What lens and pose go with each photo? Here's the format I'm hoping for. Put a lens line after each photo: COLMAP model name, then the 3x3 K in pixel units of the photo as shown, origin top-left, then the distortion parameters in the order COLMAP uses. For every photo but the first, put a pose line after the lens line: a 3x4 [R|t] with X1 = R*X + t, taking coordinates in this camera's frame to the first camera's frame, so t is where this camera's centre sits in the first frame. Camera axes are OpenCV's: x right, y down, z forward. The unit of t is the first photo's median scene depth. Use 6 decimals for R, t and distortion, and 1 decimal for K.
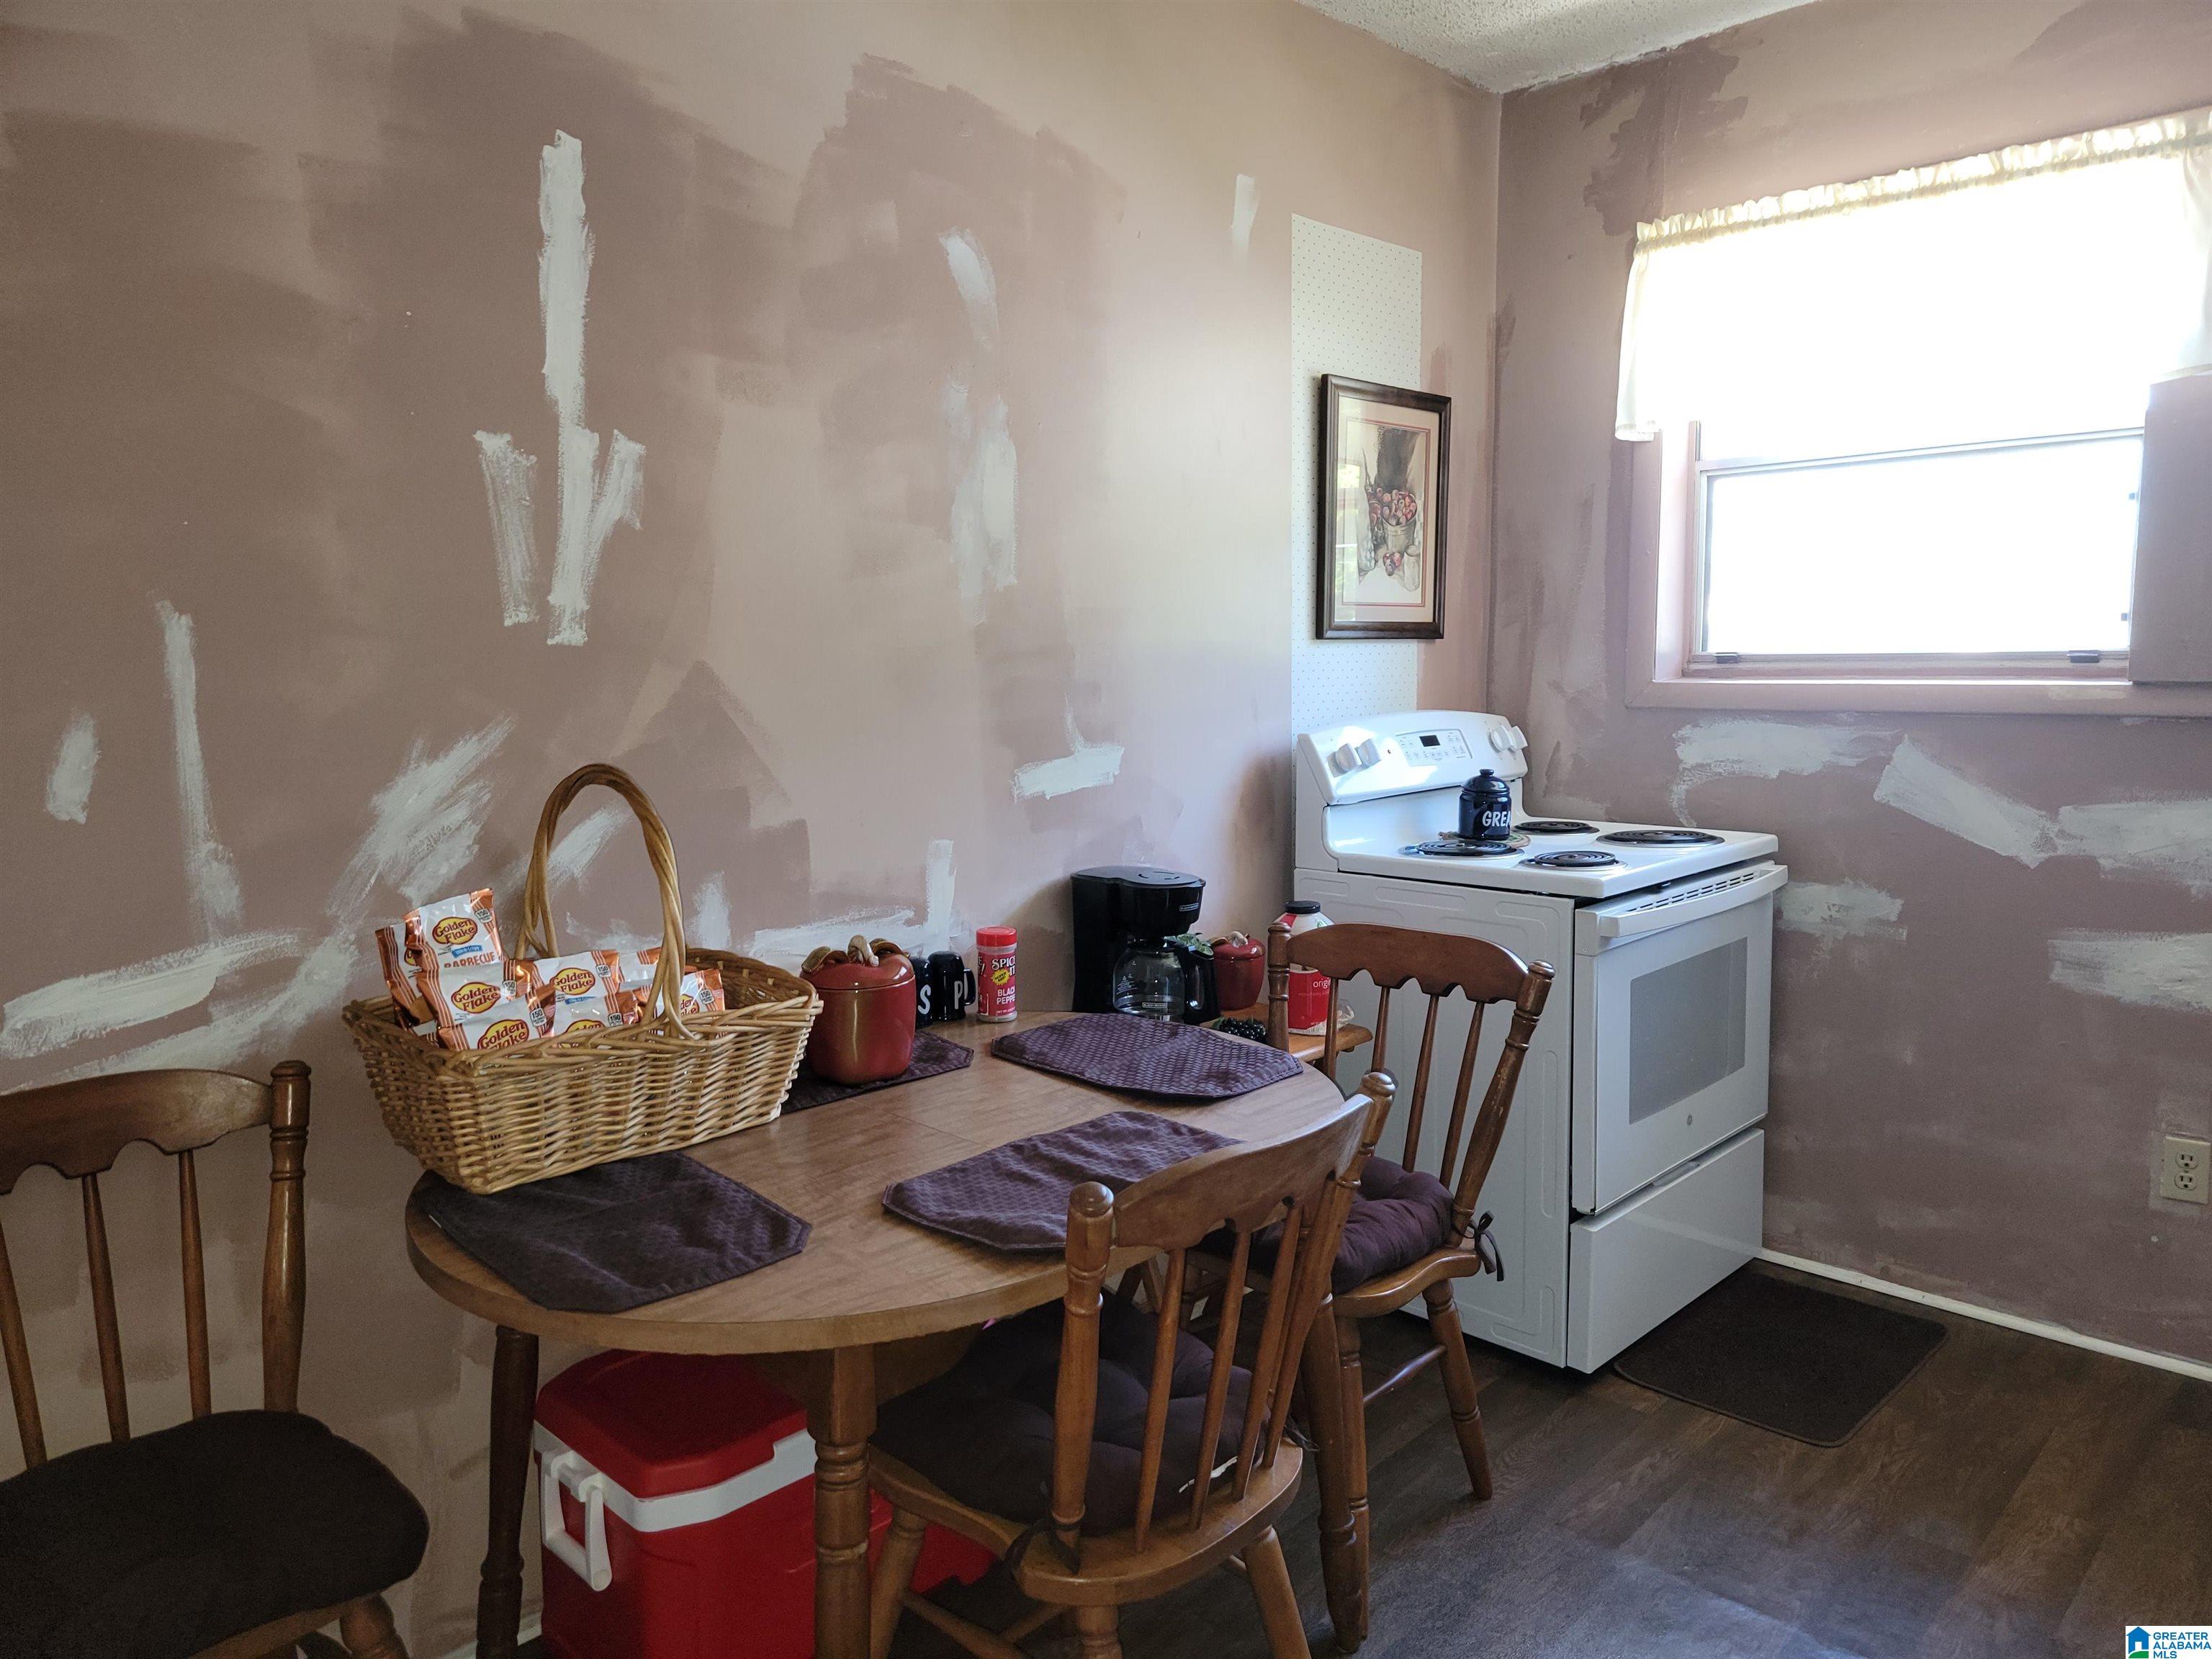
lens RADIAL K [[1527.0, 0, 1108.1], [0, 1527.0, 821.9], [0, 0, 1]] dist [0.081129, -0.062209]
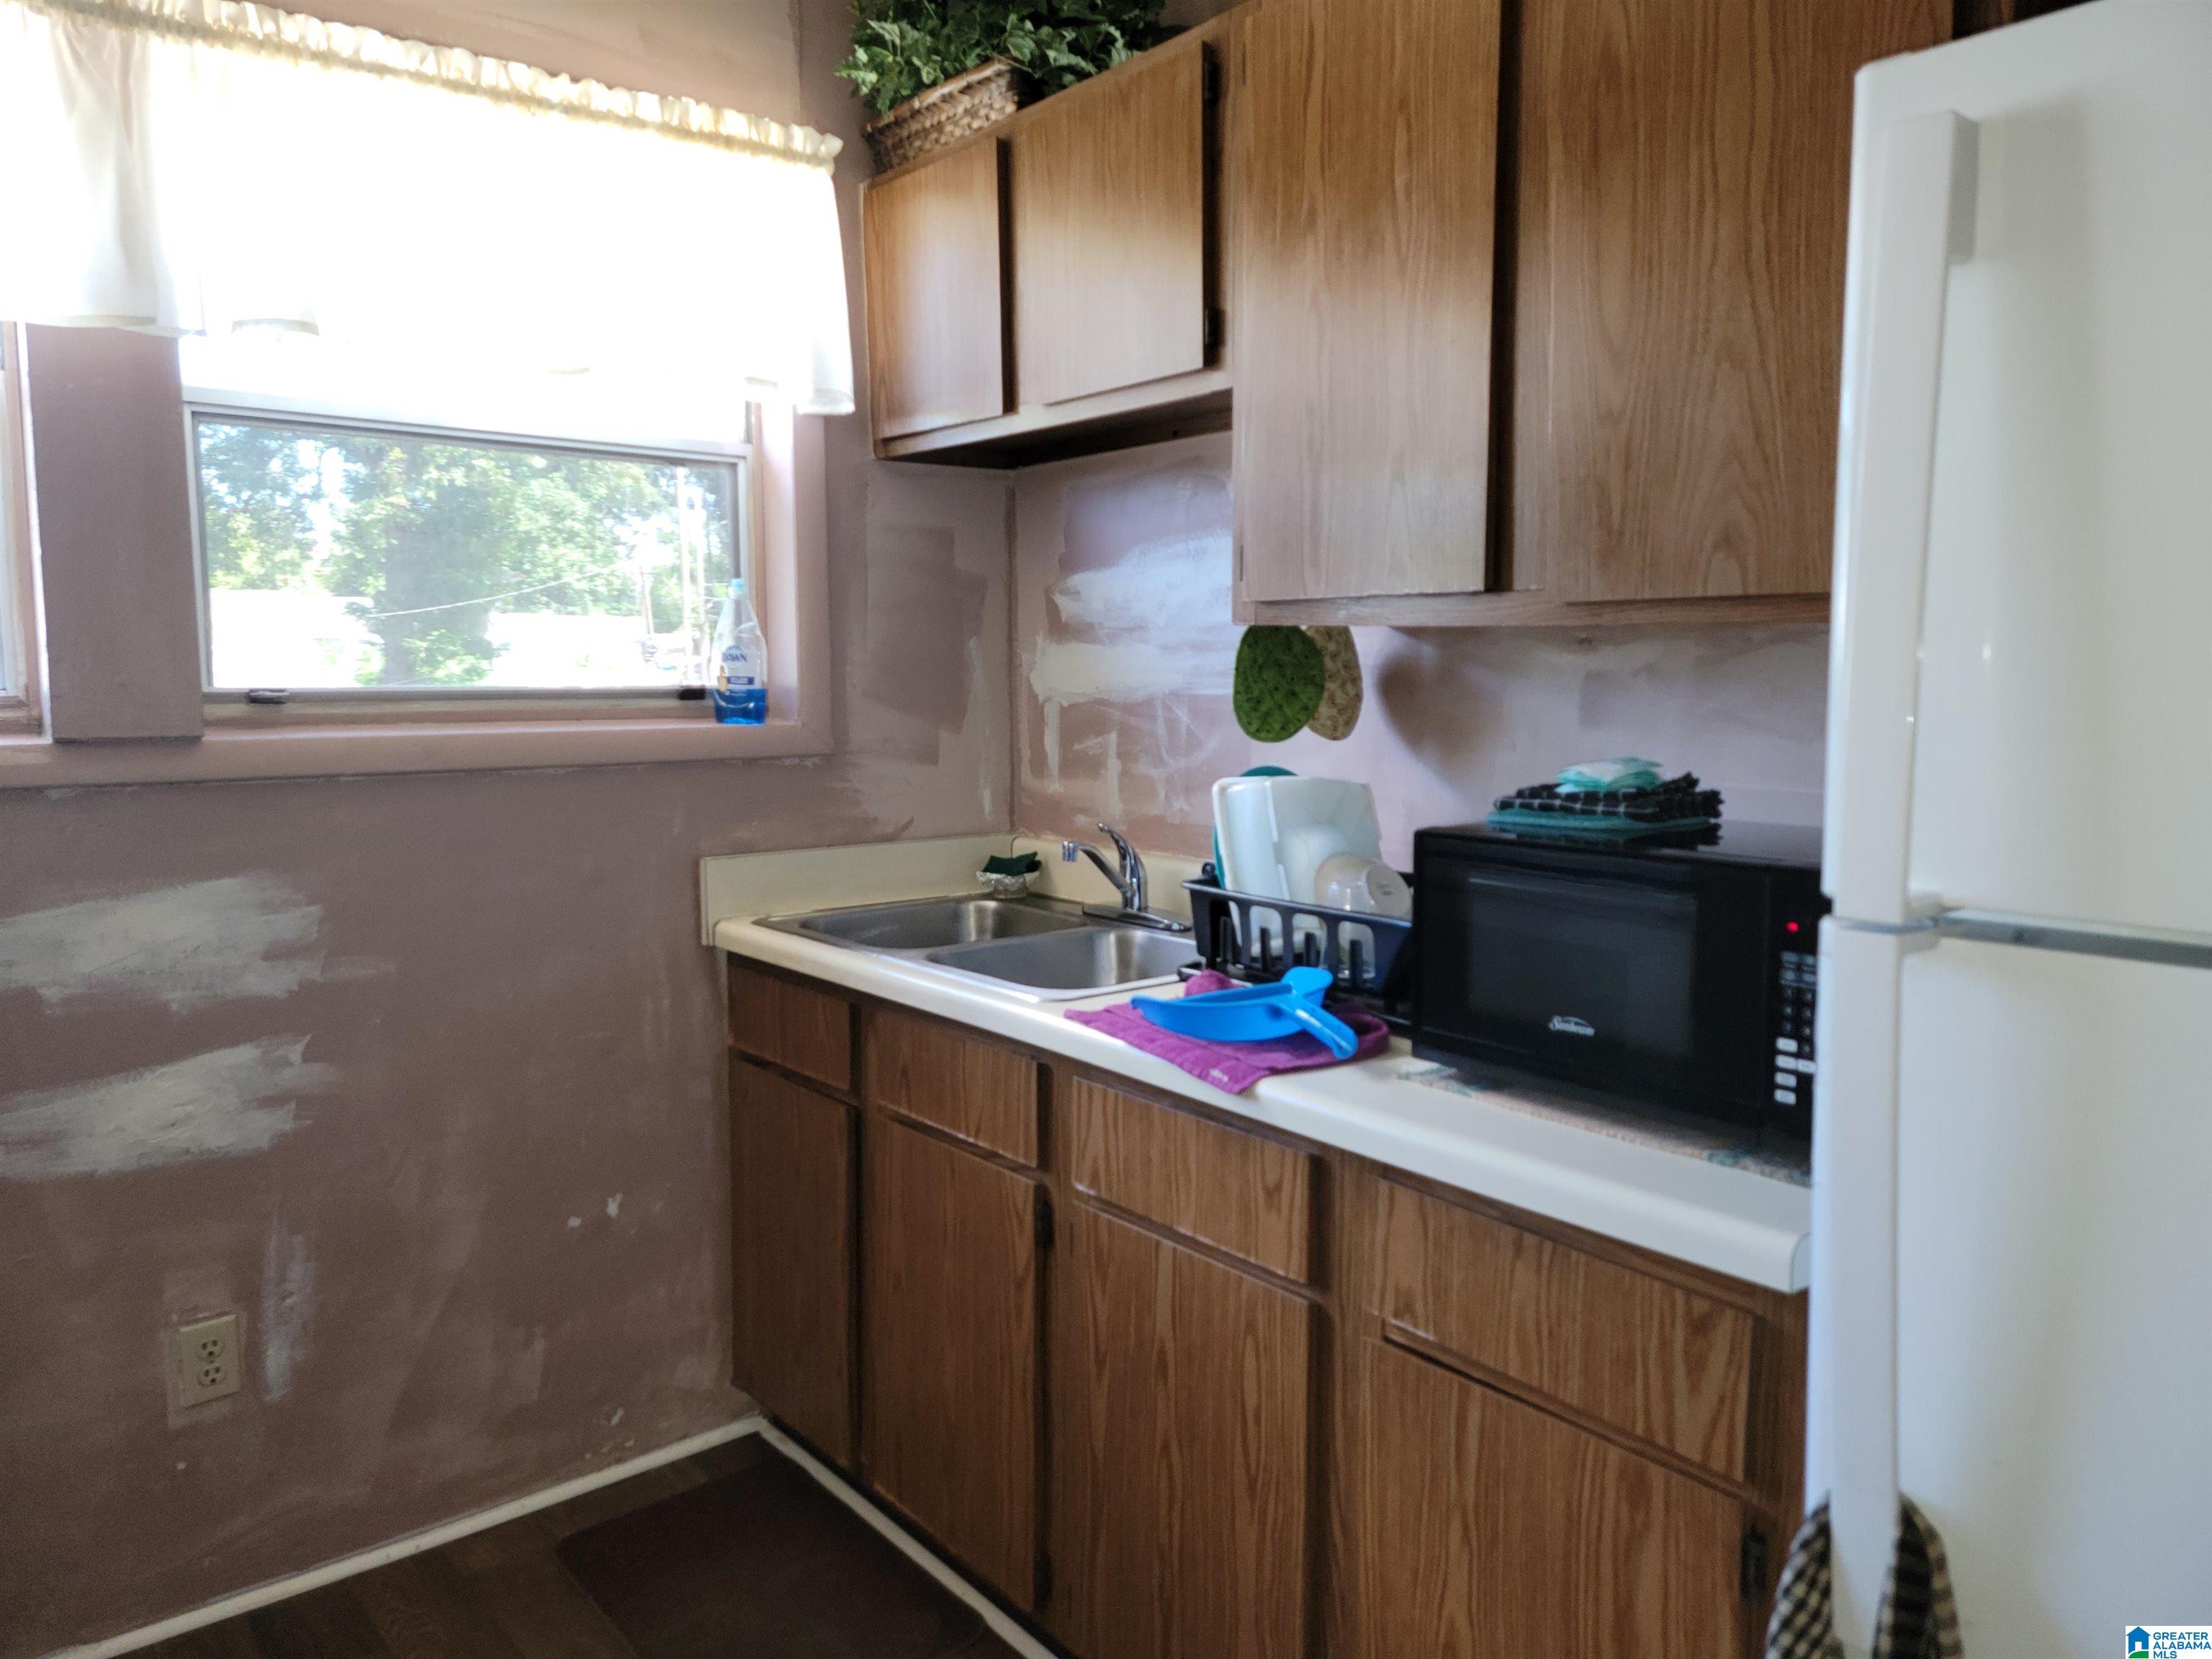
lens RADIAL K [[1527.0, 0, 1109.6], [0, 1527.0, 816.0], [0, 0, 1]] dist [0.081129, -0.062209]
pose [[0.109506, -0.082198, 0.990582, -0.010894], [0.122594, 0.990083, 0.068605, -0.044265], [-0.986397, 0.113927, 0.118497, 0.434841]]
